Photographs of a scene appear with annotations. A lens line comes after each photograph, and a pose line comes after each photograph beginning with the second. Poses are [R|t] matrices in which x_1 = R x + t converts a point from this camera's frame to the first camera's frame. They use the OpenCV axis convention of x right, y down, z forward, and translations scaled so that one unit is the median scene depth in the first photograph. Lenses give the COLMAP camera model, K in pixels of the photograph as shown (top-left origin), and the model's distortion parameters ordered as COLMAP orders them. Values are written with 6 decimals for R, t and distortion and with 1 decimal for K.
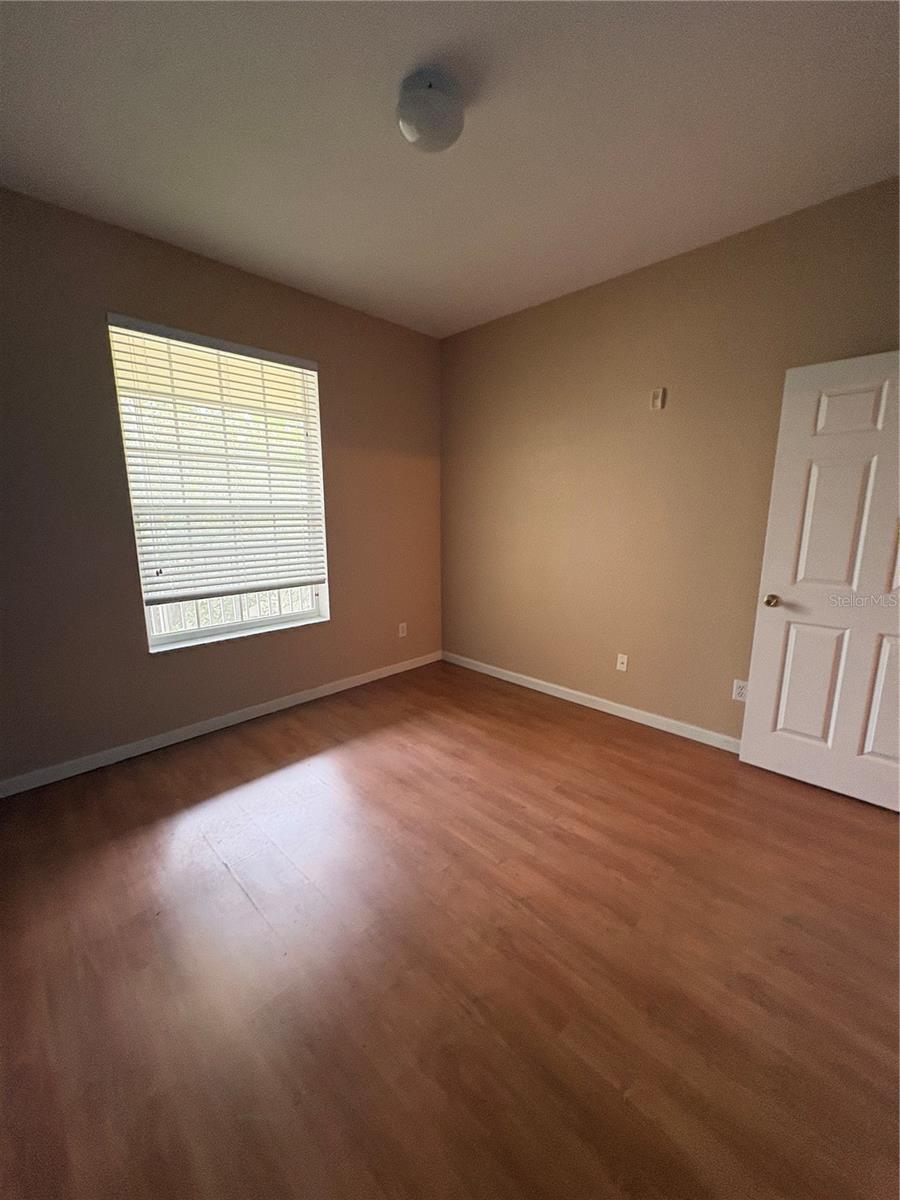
lens RADIAL K [[477.8, 0, 448.4], [0, 477.8, 600.0], [0, 0, 1]] dist [-0.000467, 0.000259]
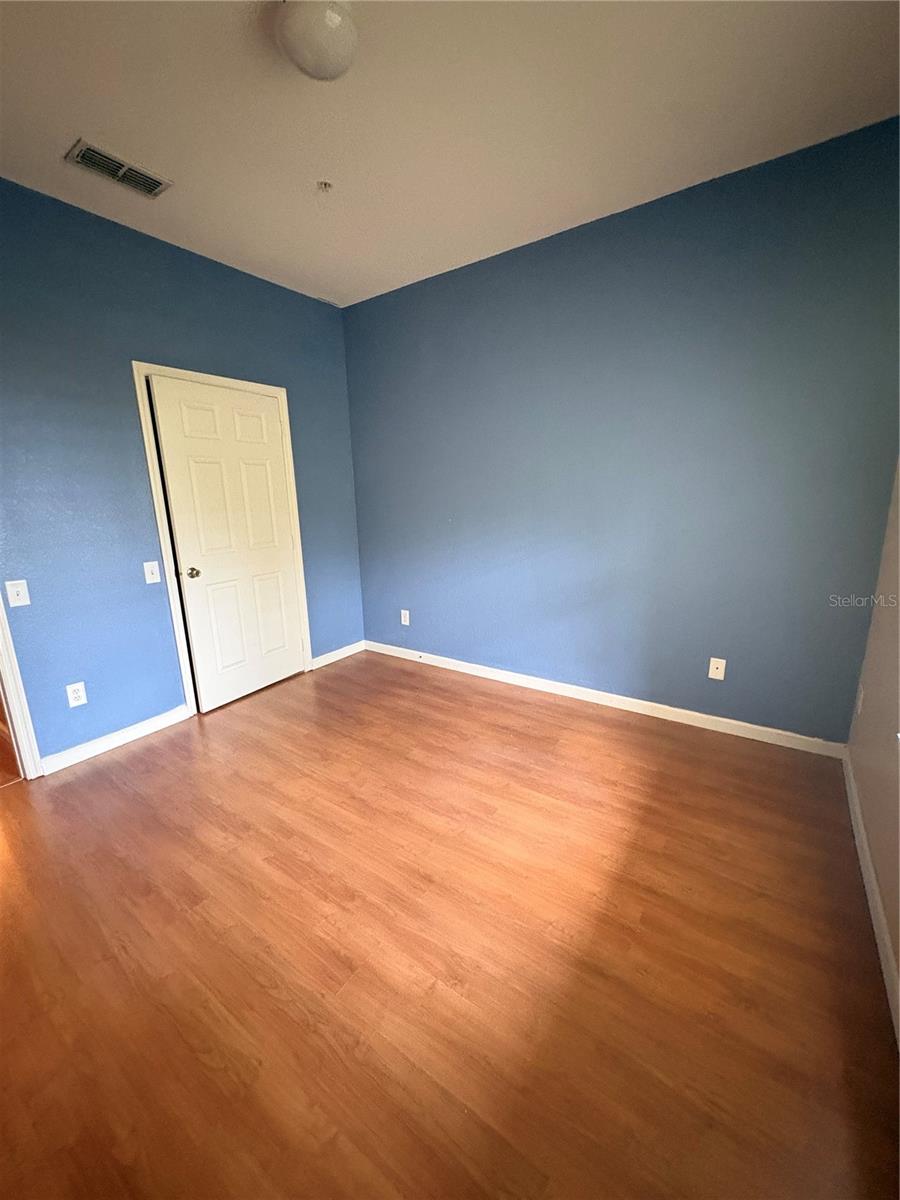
lens RADIAL K [[477.8, 0, 448.4], [0, 477.8, 600.0], [0, 0, 1]] dist [-0.000467, 0.000259]
pose [[-0.983956, 0.067591, -0.165112, -0.040143], [-0.004499, 0.915764, 0.401693, -0.273851], [0.178355, 0.395991, -0.900767, 1.480190]]
